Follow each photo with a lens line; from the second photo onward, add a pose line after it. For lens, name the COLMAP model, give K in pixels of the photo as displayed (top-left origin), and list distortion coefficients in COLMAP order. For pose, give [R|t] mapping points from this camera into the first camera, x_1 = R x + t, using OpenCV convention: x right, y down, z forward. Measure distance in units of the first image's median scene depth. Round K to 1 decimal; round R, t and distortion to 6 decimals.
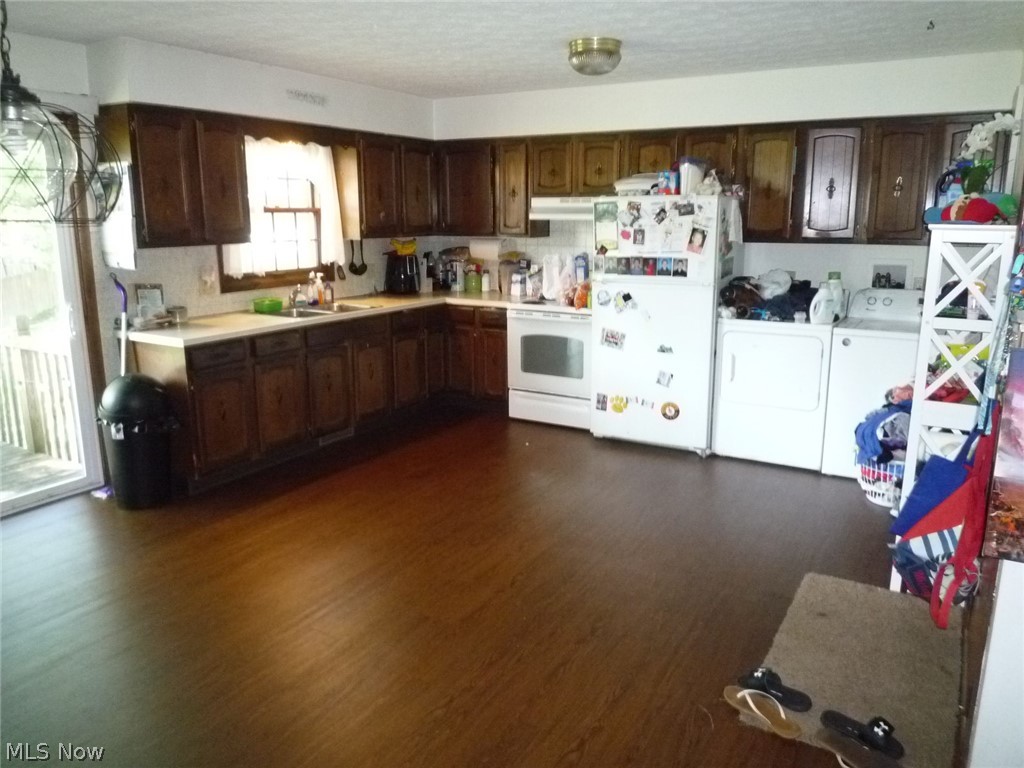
lens RADIAL K [[775.9, 0, 512.0], [0, 775.9, 384.0], [0, 0, 1]] dist [-0.001561, -0.045332]
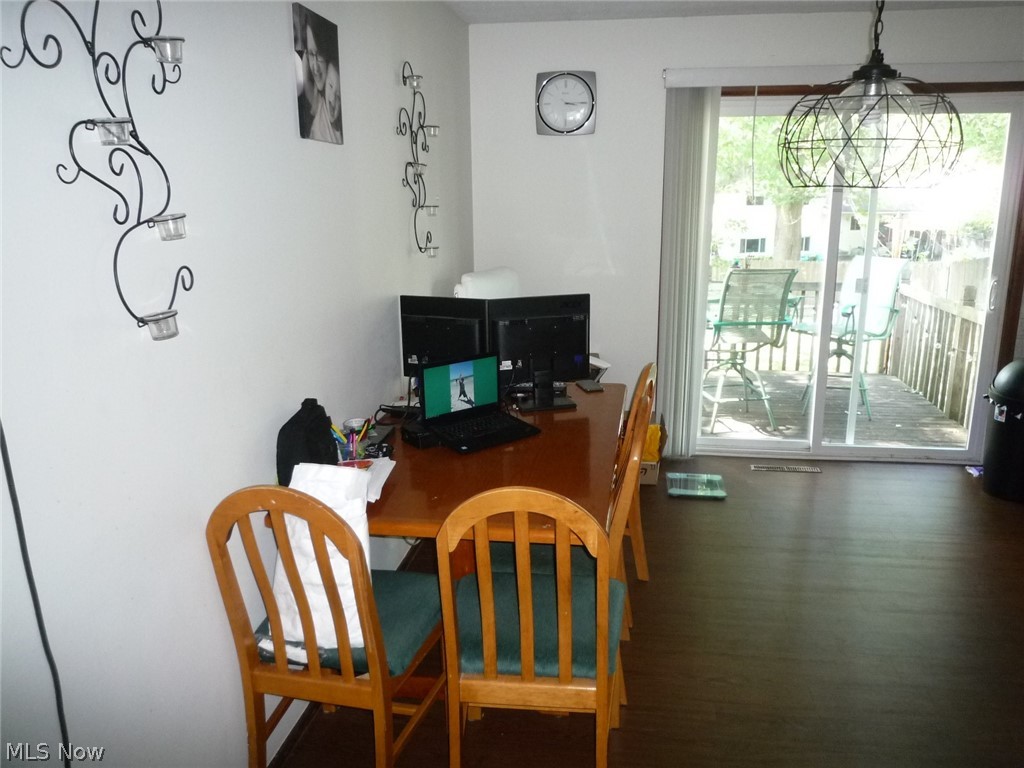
lens RADIAL K [[767.5, 0, 512.0], [0, 767.5, 384.0], [0, 0, 1]] dist [-0.015465, 0.000818]
pose [[0.378615, 0.222874, -0.898320, 0.127293], [-0.194650, 0.968042, 0.158133, -0.007038], [0.904855, 0.114986, 0.409897, 0.063105]]
